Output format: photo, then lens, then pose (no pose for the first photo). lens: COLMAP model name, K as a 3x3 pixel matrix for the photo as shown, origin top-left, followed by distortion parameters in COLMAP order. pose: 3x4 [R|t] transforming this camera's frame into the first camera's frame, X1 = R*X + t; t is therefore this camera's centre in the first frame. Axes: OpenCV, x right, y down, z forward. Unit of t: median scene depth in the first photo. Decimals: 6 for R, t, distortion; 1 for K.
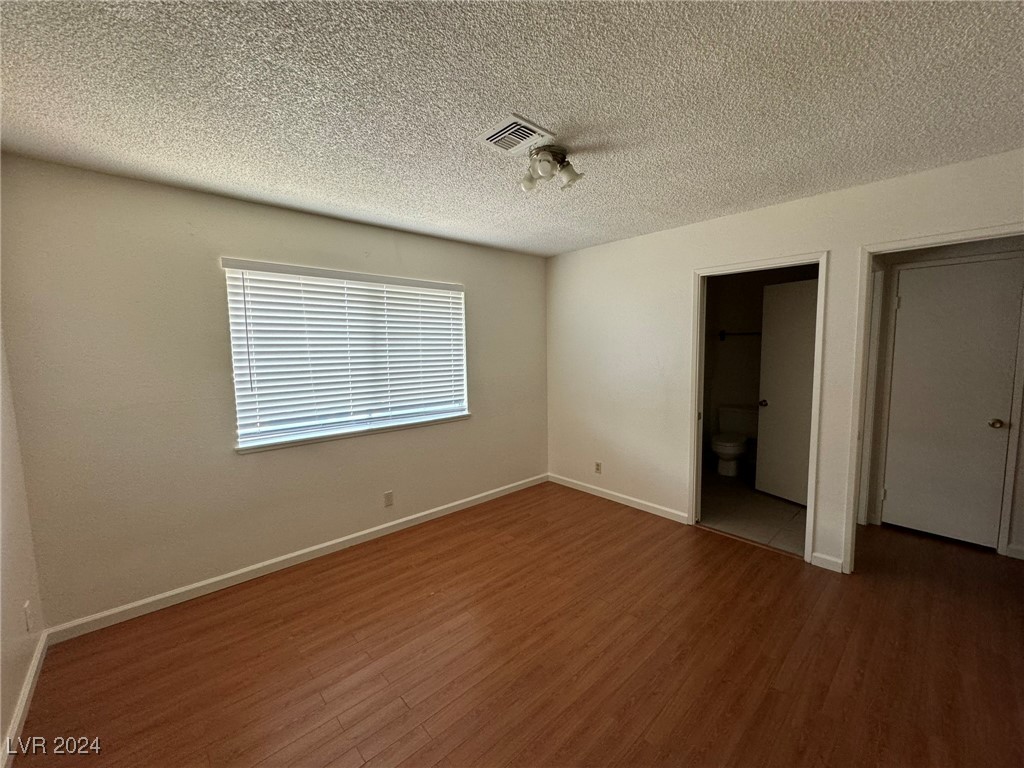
lens RADIAL K [[408.5, 0, 510.9], [0, 408.5, 383.6], [0, 0, 1]] dist [-0.002990, 0.000316]
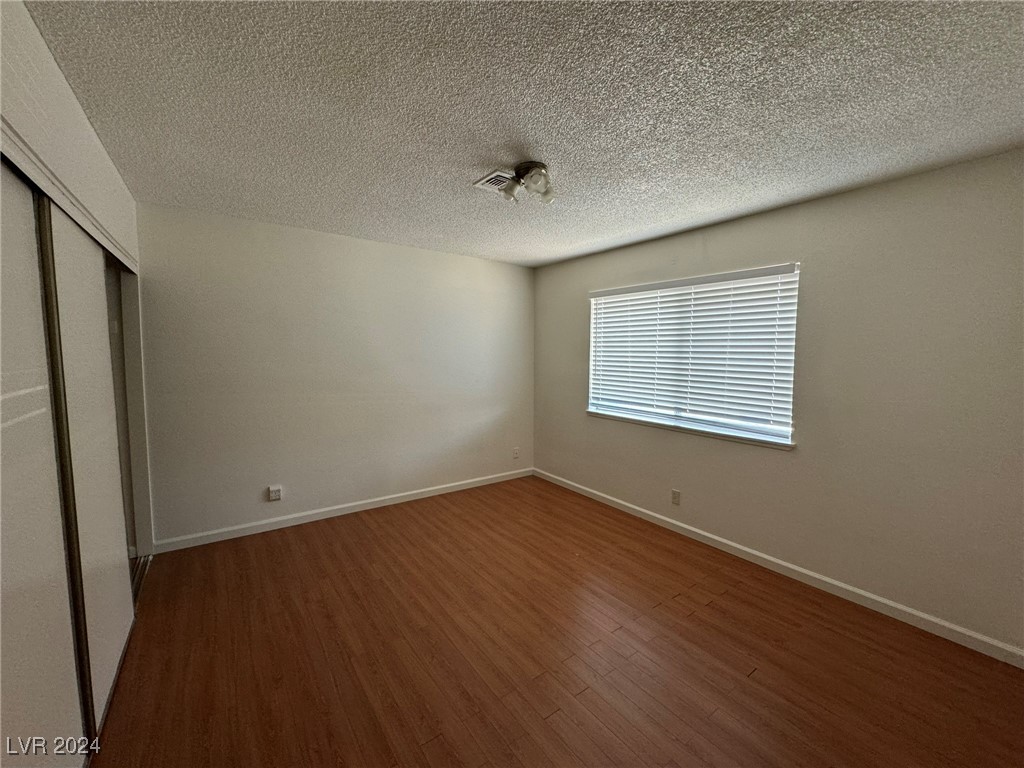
lens RADIAL K [[408.5, 0, 510.9], [0, 408.5, 383.6], [0, 0, 1]] dist [-0.002990, 0.000316]
pose [[-0.105327, 0.092290, -0.990146, 0.930378], [-0.096236, 0.990065, 0.102519, -0.081391], [0.989770, 0.106085, -0.095399, 0.839851]]
